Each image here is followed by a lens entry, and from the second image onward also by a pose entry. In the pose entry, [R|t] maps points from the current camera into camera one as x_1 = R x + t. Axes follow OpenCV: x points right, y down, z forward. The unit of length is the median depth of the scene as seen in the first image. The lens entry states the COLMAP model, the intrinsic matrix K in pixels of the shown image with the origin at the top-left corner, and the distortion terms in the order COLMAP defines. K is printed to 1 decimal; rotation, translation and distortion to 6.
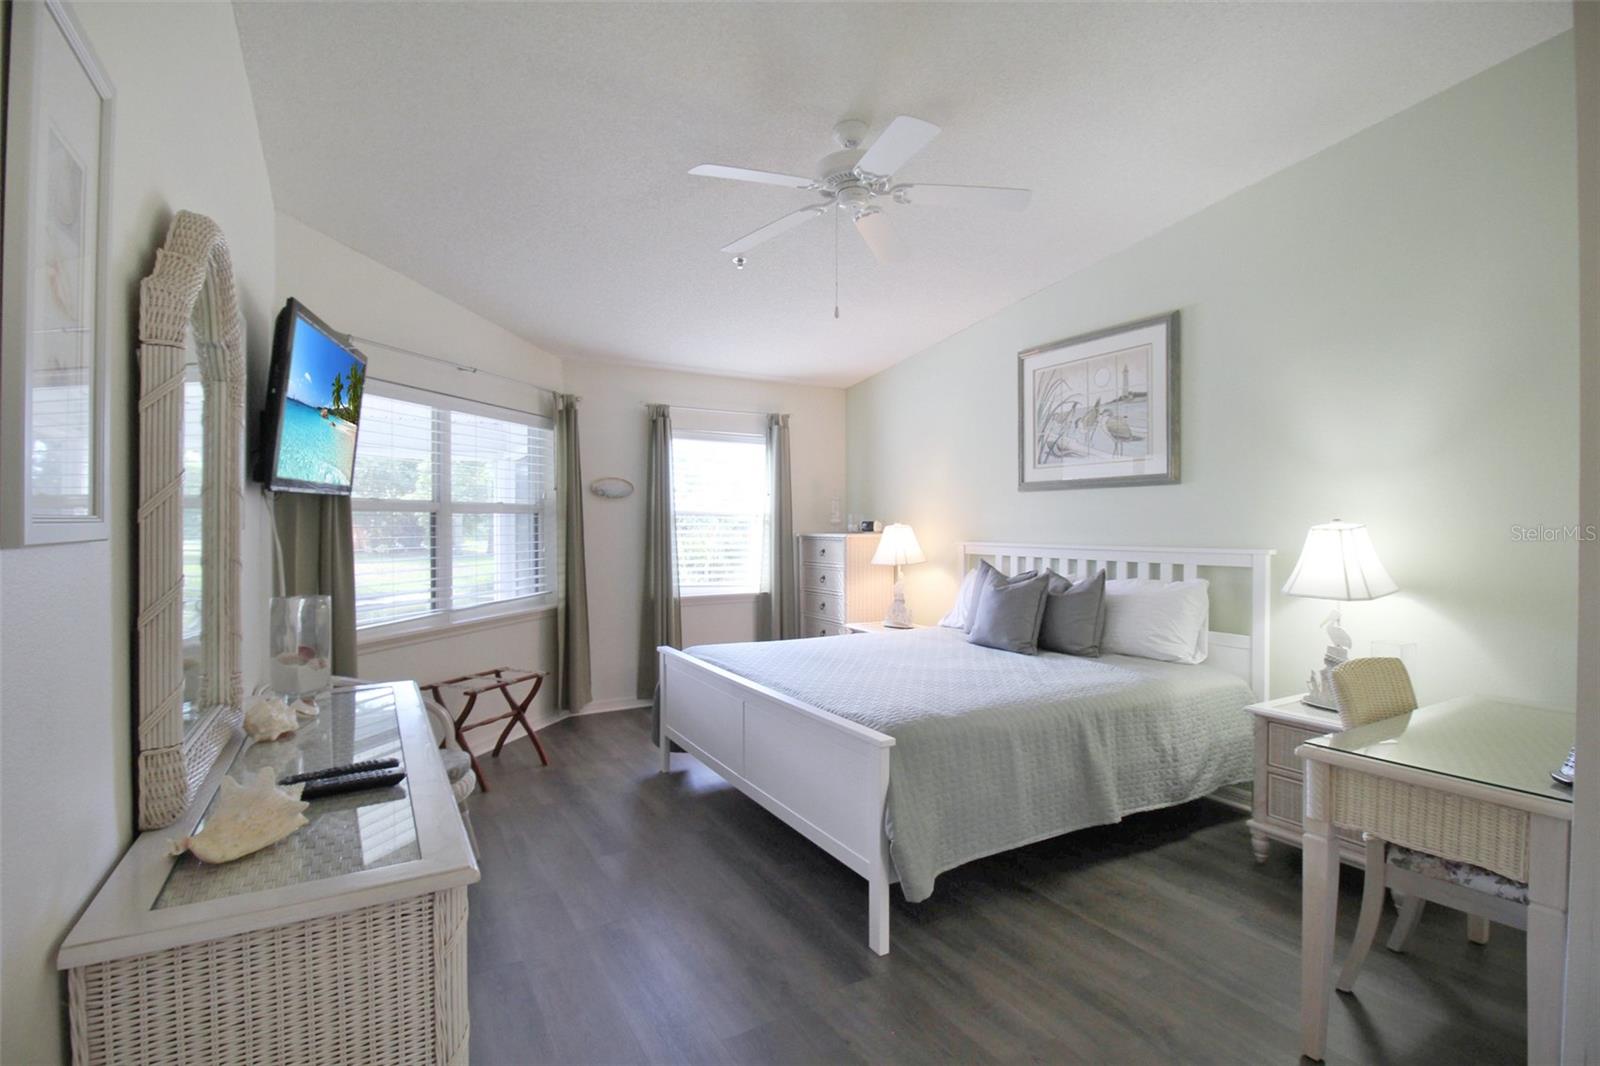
lens RADIAL K [[780.2, 0, 801.8], [0, 780.2, 529.6], [0, 0, 1]] dist [-0.005216, -0.002313]
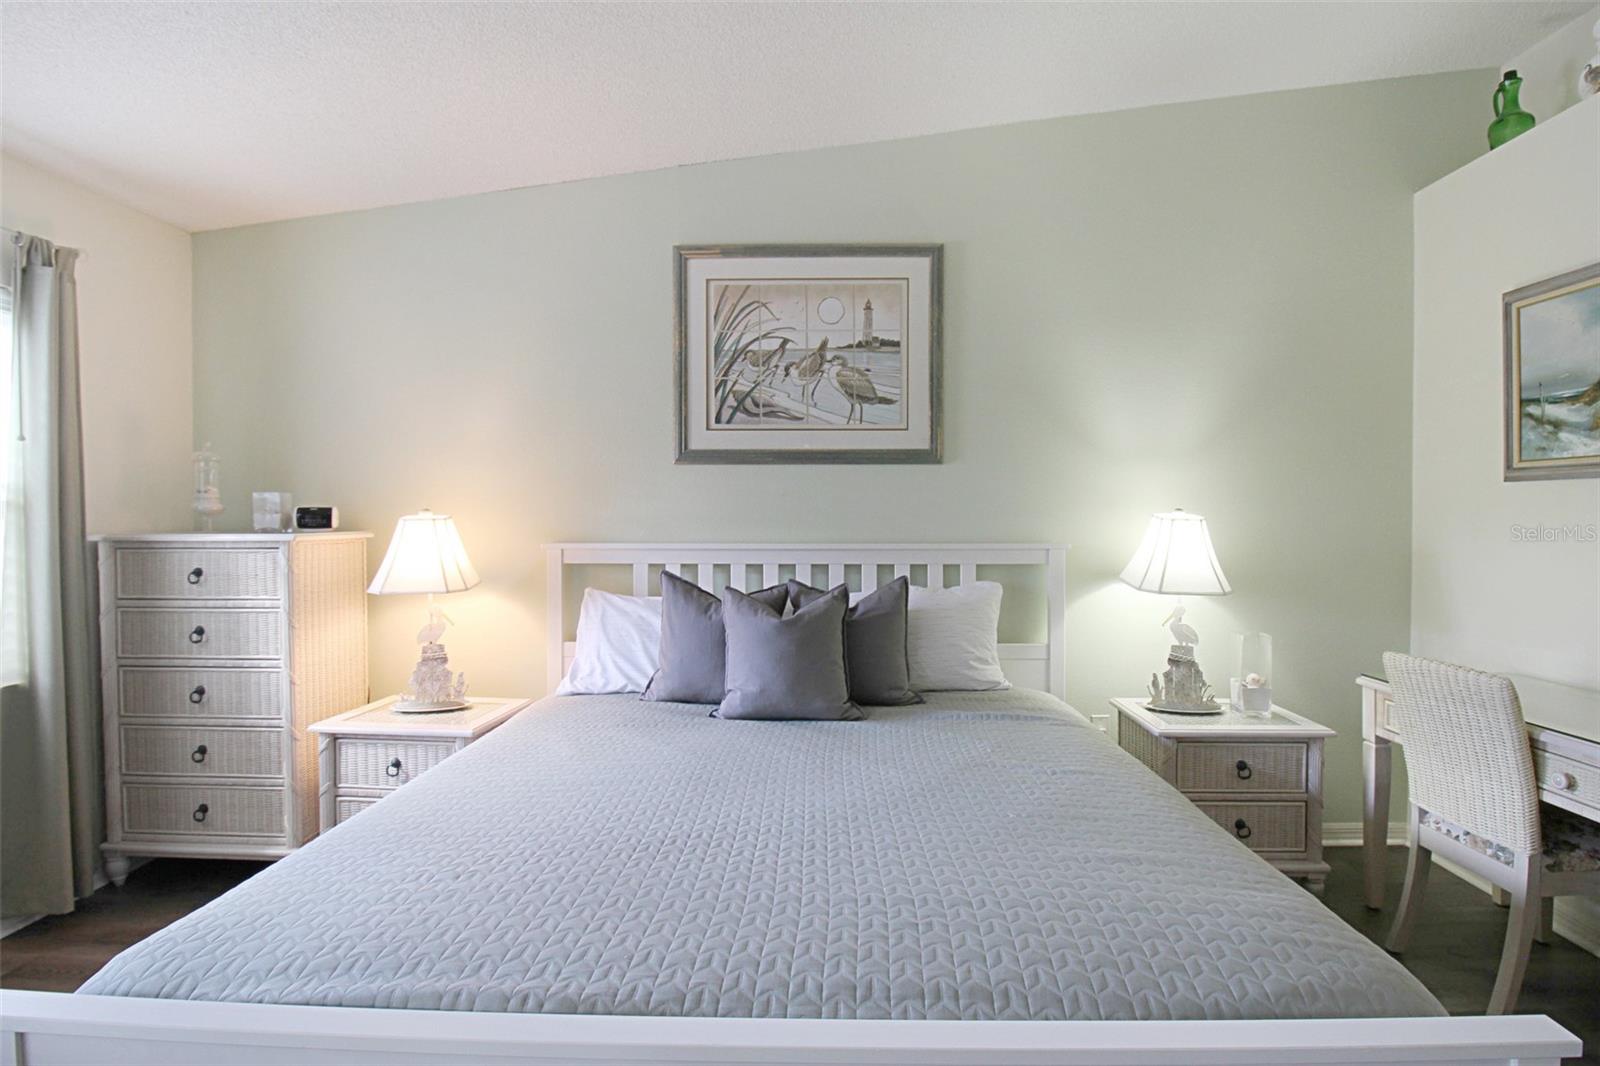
lens RADIAL K [[780.2, 0, 800.0], [0, 780.2, 532.5], [0, 0, 1]] dist [-0.005216, -0.002313]
pose [[0.515735, -0.014462, 0.856626, -0.233922], [0.005717, 0.999893, 0.013439, 0.000260], [-0.856729, -0.002034, 0.515763, 0.607845]]
